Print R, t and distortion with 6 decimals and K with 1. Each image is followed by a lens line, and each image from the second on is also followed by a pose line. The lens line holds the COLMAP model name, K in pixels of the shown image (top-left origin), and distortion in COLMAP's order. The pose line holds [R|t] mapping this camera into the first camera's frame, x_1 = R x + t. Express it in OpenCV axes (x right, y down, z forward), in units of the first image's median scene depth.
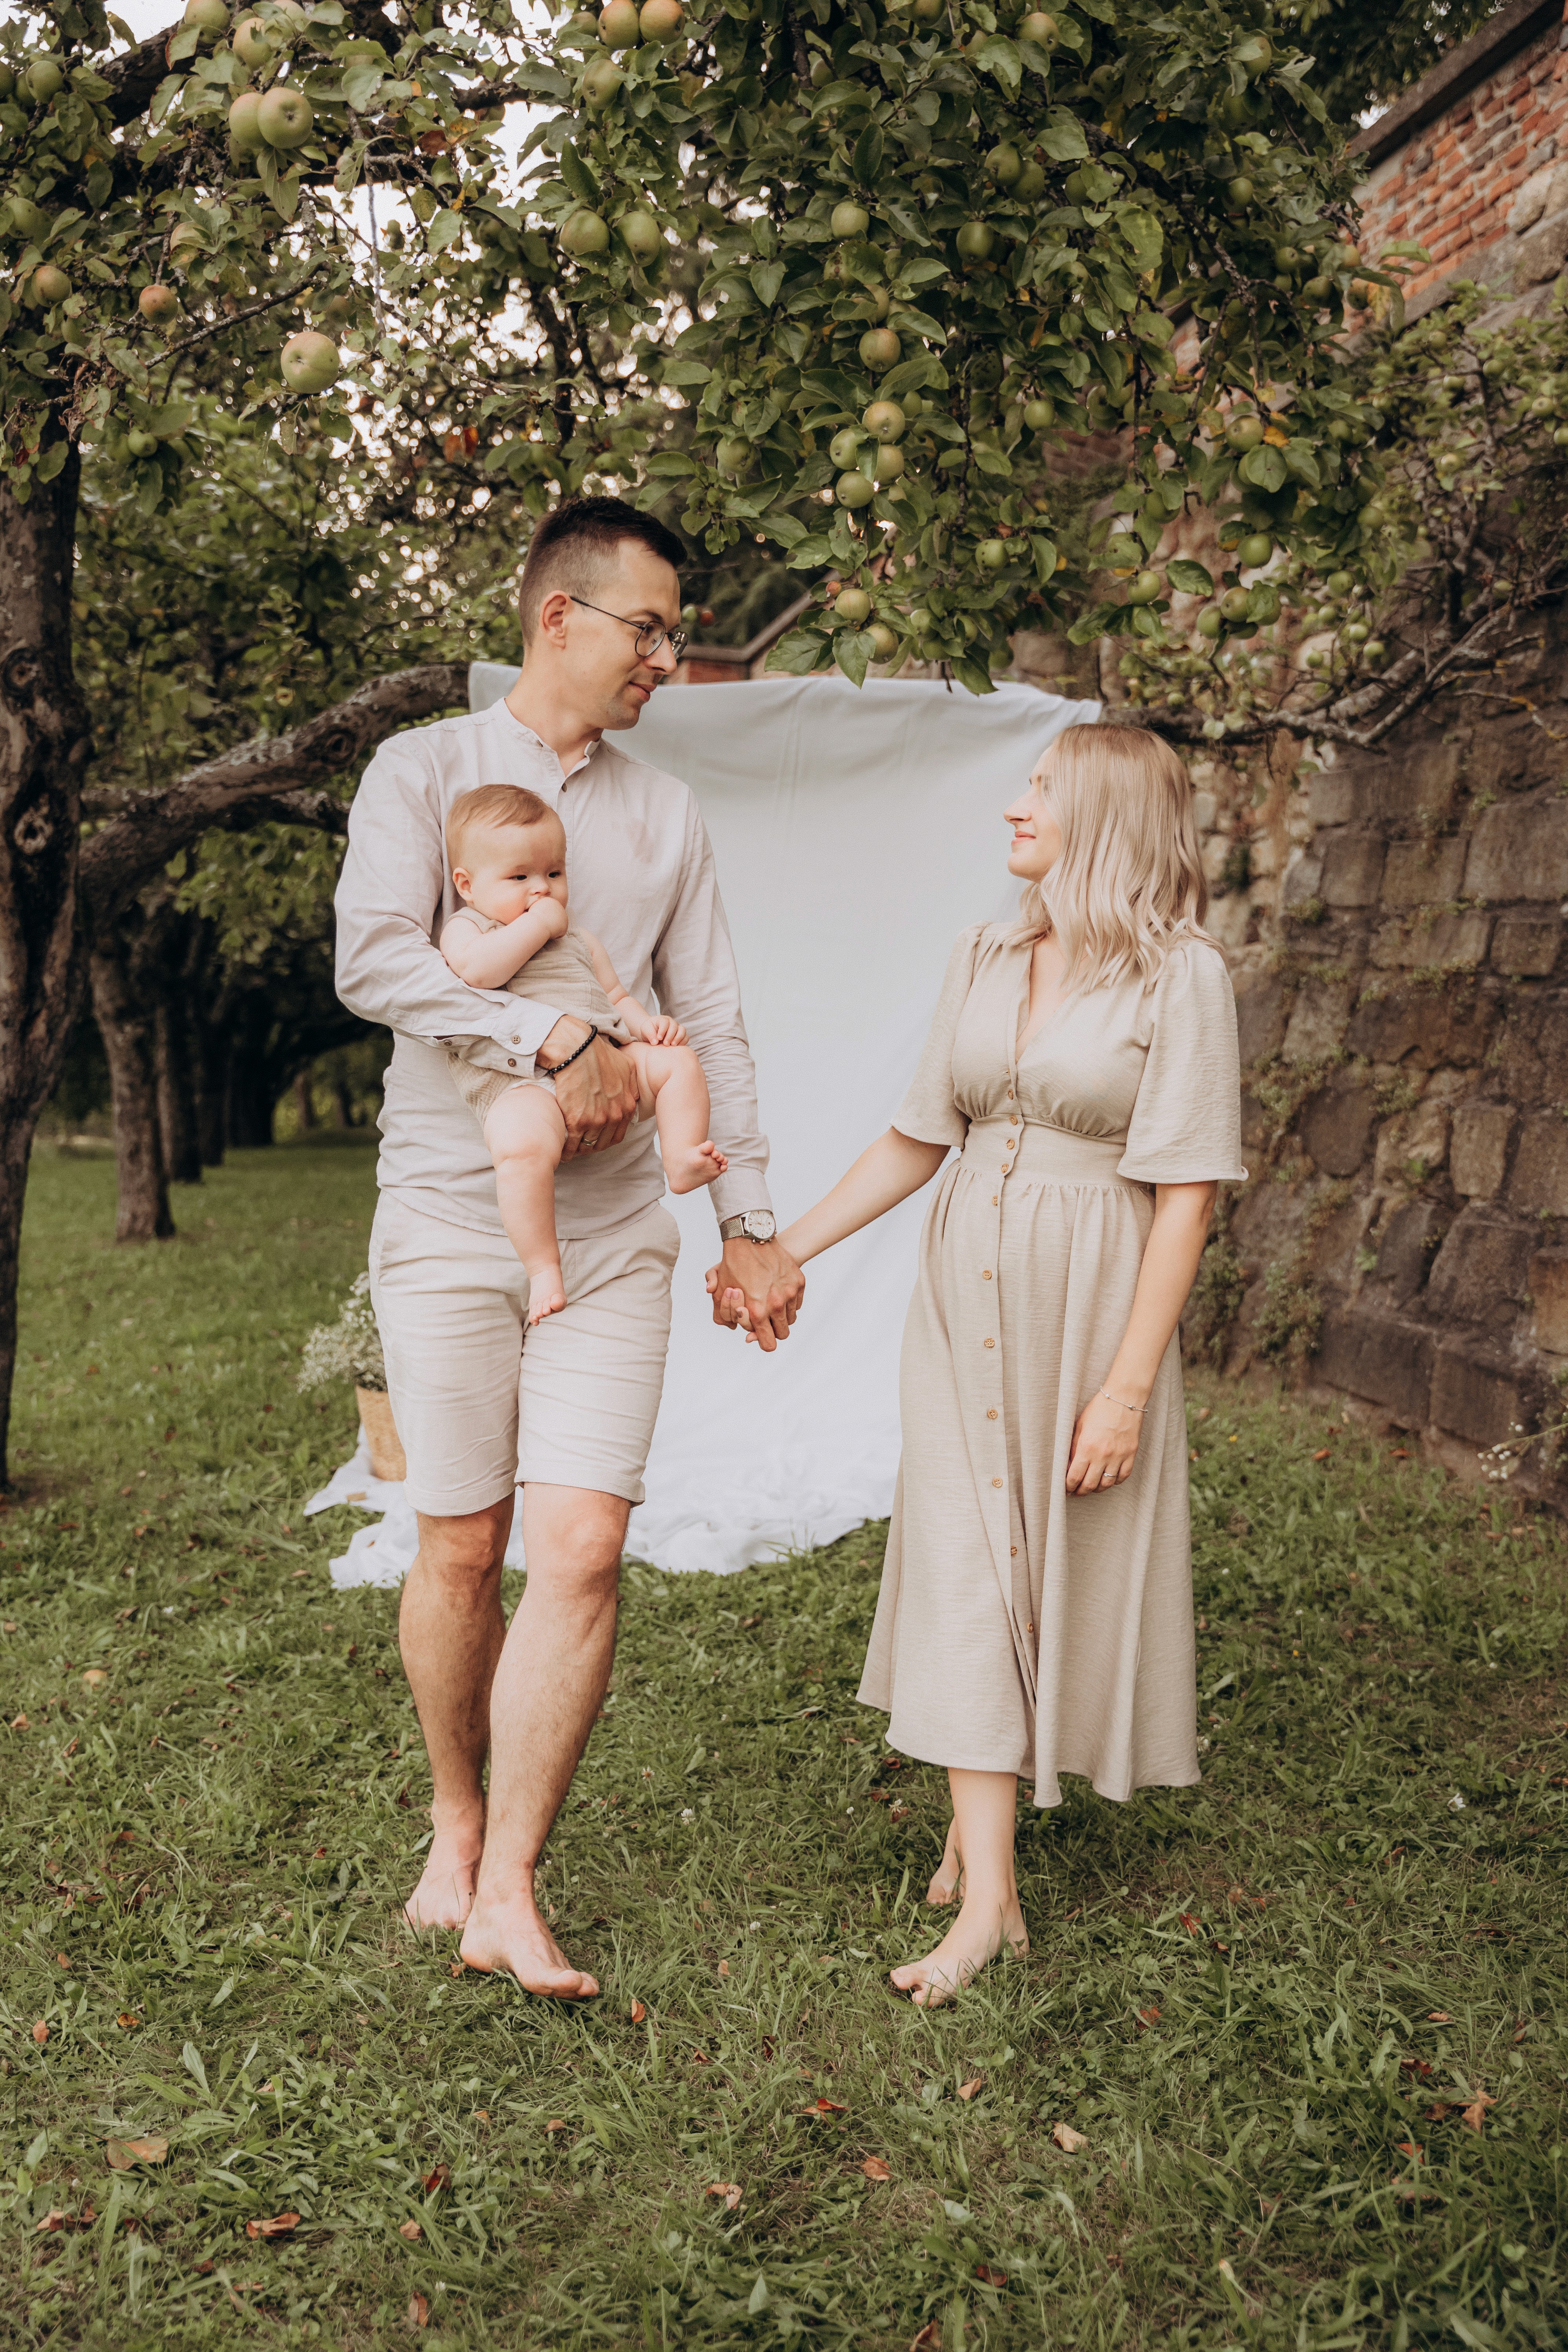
lens RADIAL K [[3437.8, 0, 705.9], [0, 3437.8, 1177.8], [0, 0, 1]] dist [0.012313, 0.943395]
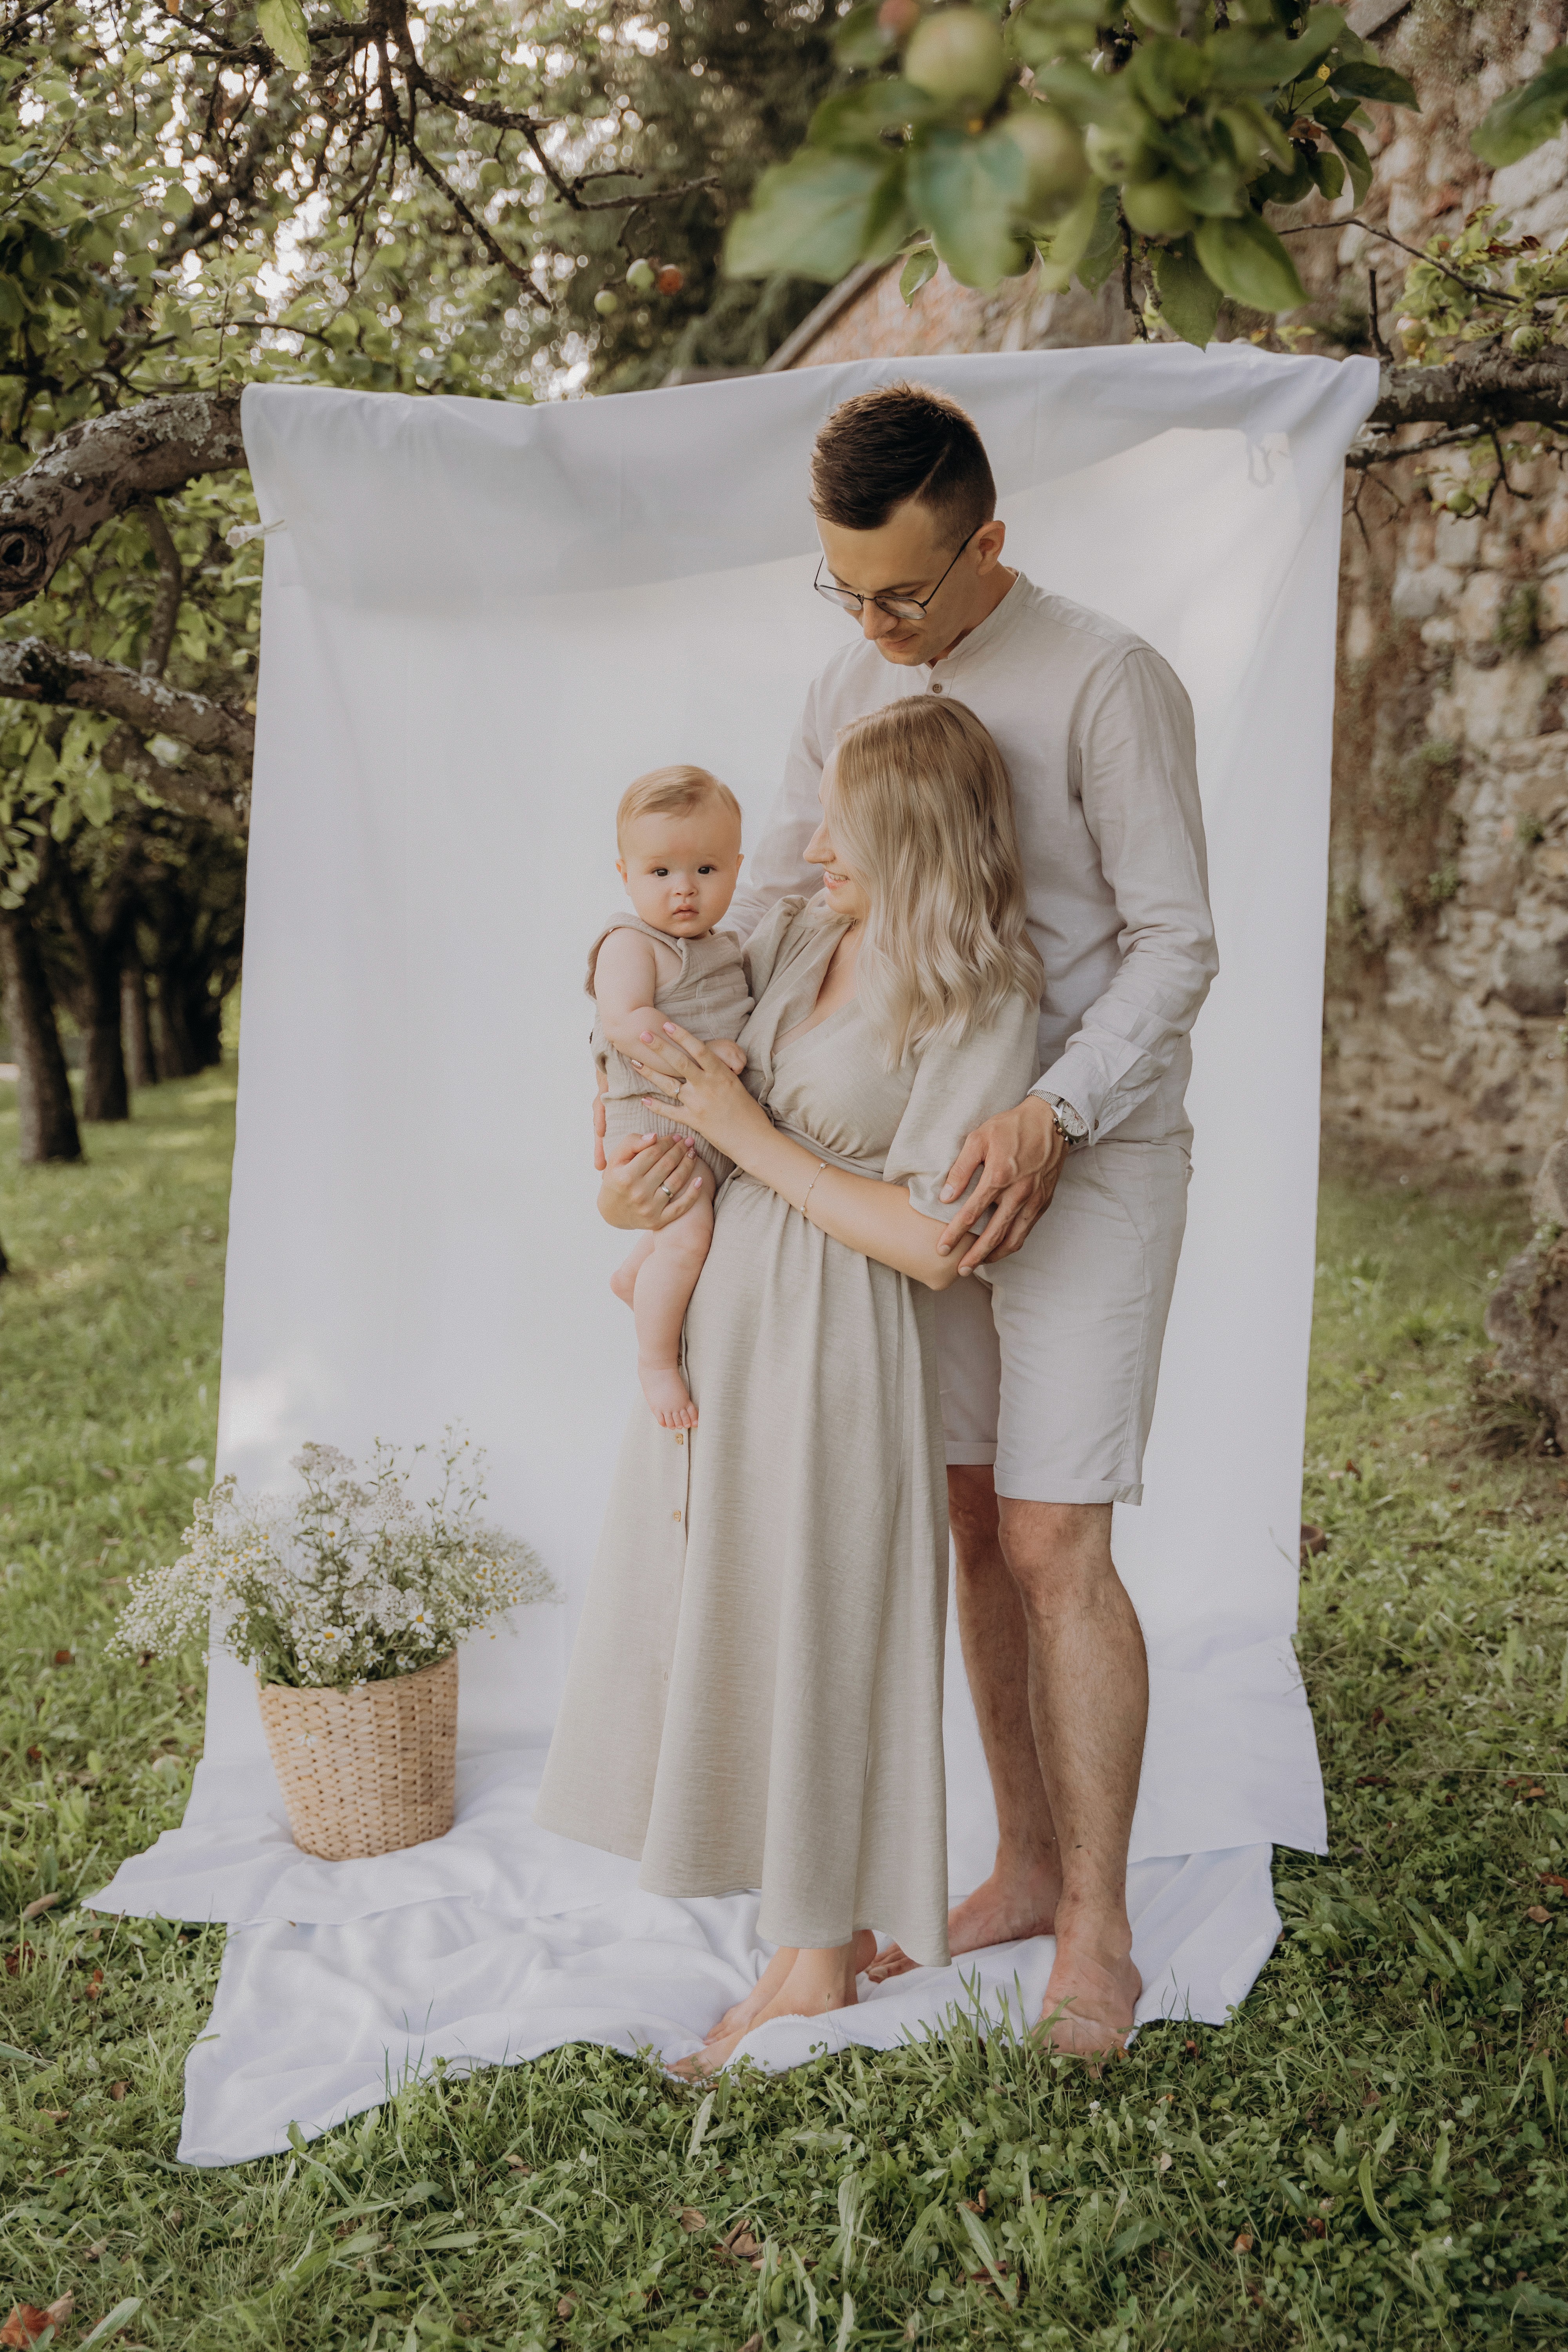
lens RADIAL K [[3230.7, 0, 752.0], [0, 3230.7, 1174.6], [0, 0, 1]] dist [-0.009459, 0.741102]
pose [[0.996627, -0.079747, -0.019384, 0.013095], [0.081026, 0.993661, 0.077922, -0.054927], [0.013047, -0.079230, 0.996771, 0.451470]]
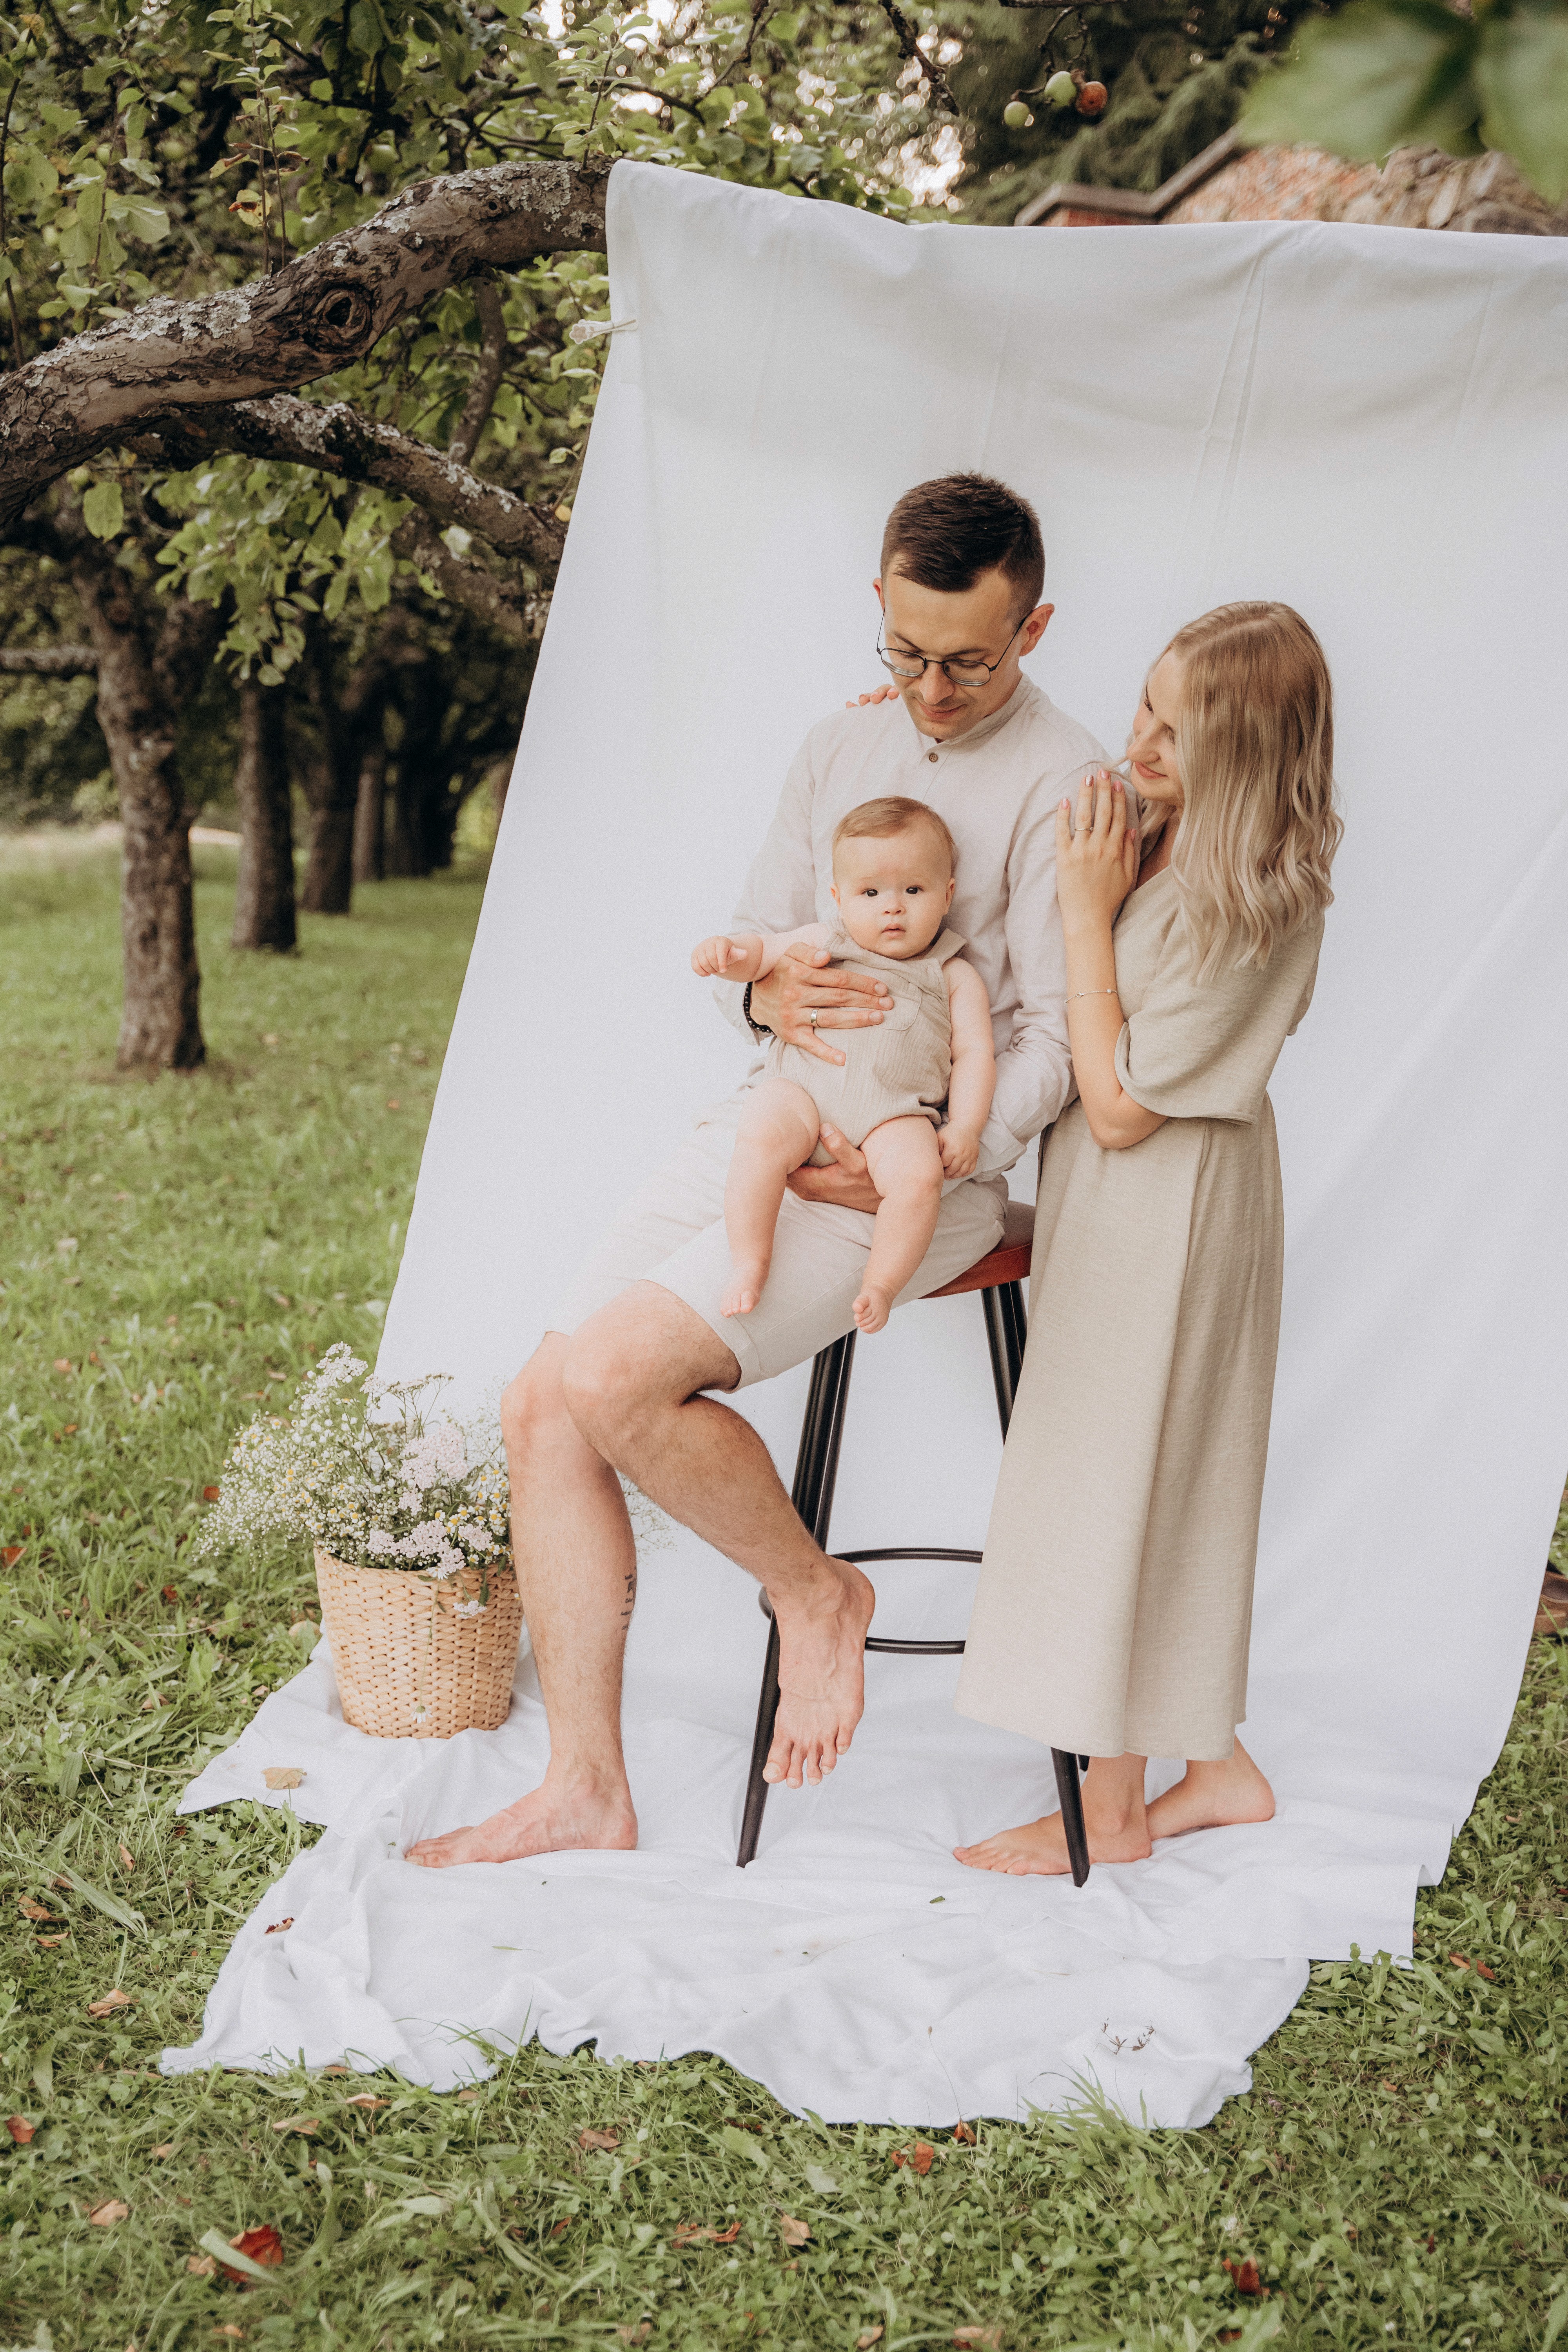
lens RADIAL K [[3437.8, 0, 705.9], [0, 3437.8, 1177.8], [0, 0, 1]] dist [0.012313, 0.943395]
pose [[0.992623, 0.077241, -0.093458, 0.004271], [-0.065687, 0.990483, 0.120945, -0.061711], [0.101910, -0.113914, 0.988250, 0.464776]]
